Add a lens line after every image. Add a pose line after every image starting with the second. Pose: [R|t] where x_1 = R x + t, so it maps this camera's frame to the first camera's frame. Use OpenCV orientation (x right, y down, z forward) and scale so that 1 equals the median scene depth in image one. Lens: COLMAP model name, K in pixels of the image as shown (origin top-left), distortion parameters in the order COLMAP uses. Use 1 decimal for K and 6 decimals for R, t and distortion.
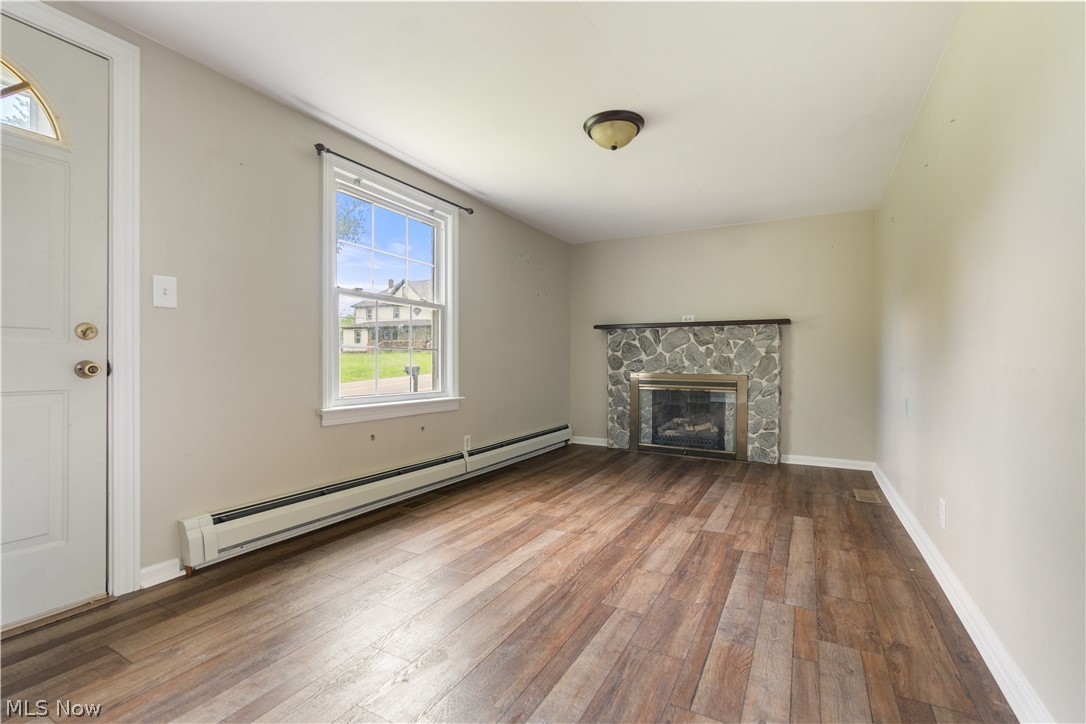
lens RADIAL K [[487.0, 0, 543.0], [0, 487.0, 362.0], [0, 0, 1]] dist [-0.006944, 0.001661]
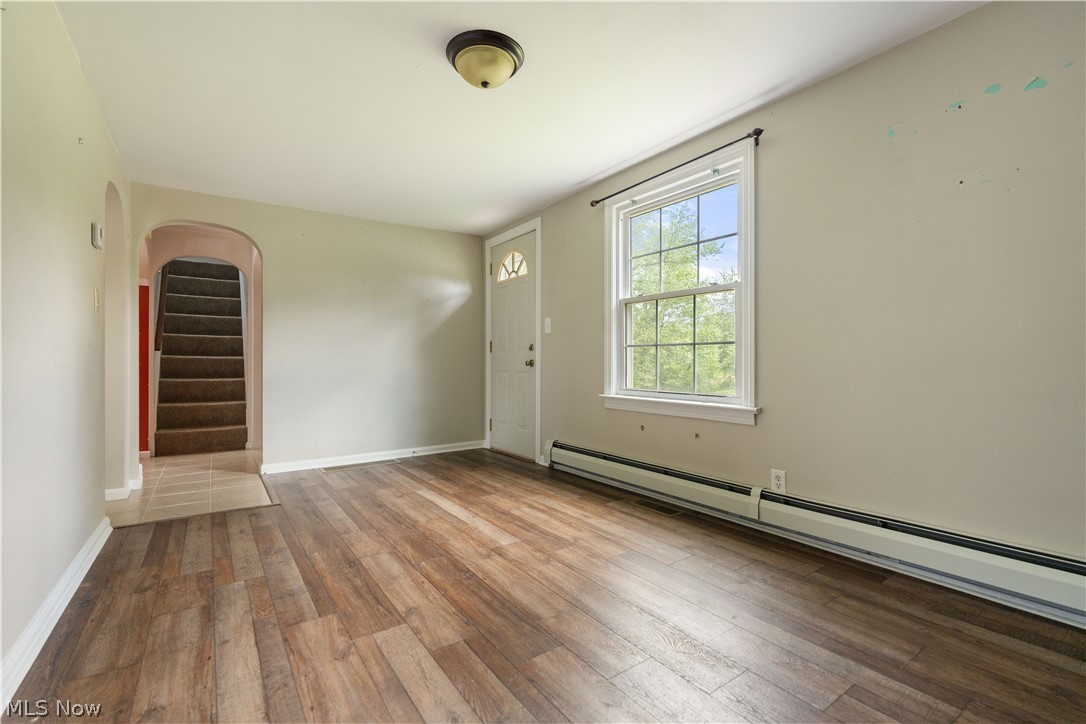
lens RADIAL K [[487.0, 0, 543.0], [0, 487.0, 362.0], [0, 0, 1]] dist [-0.006944, 0.001661]
pose [[-0.450661, -0.001127, -0.892694, 0.733948], [0.003414, 0.999990, -0.002986, 0.010223], [0.892689, -0.004393, -0.450653, 1.313374]]
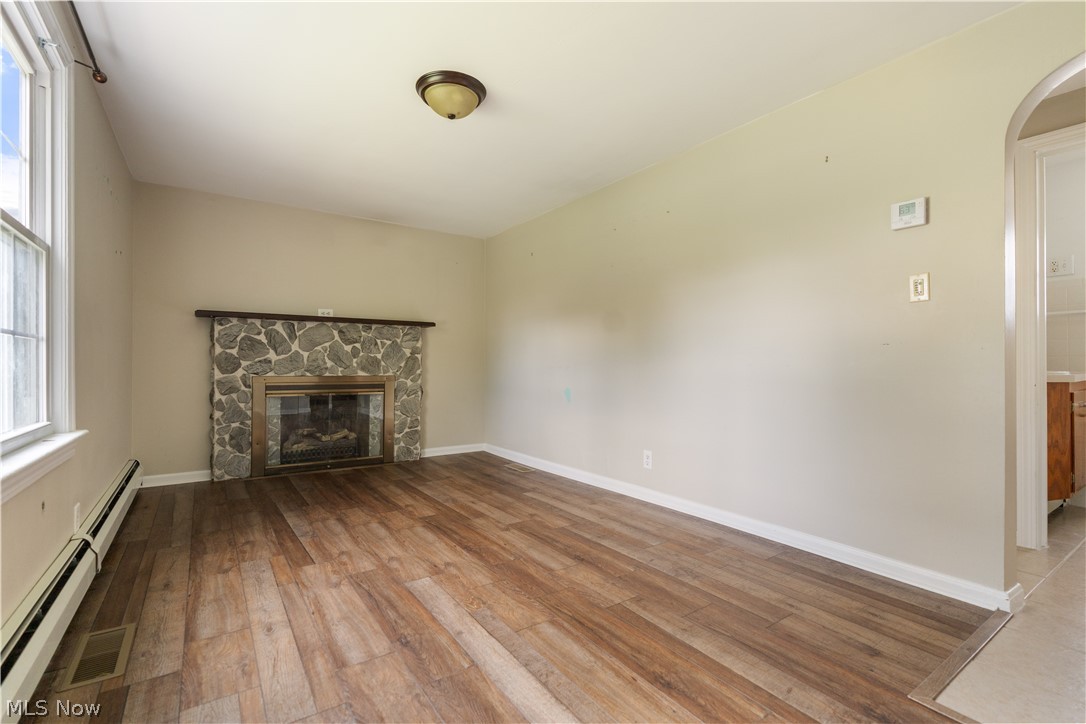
lens RADIAL K [[487.0, 0, 543.0], [0, 487.0, 362.0], [0, 0, 1]] dist [-0.006944, 0.001661]
pose [[0.448626, 0.002488, 0.893716, -0.509810], [0.001414, 0.999993, -0.003494, 0.004309], [-0.893718, 0.002831, 0.448619, 0.427005]]
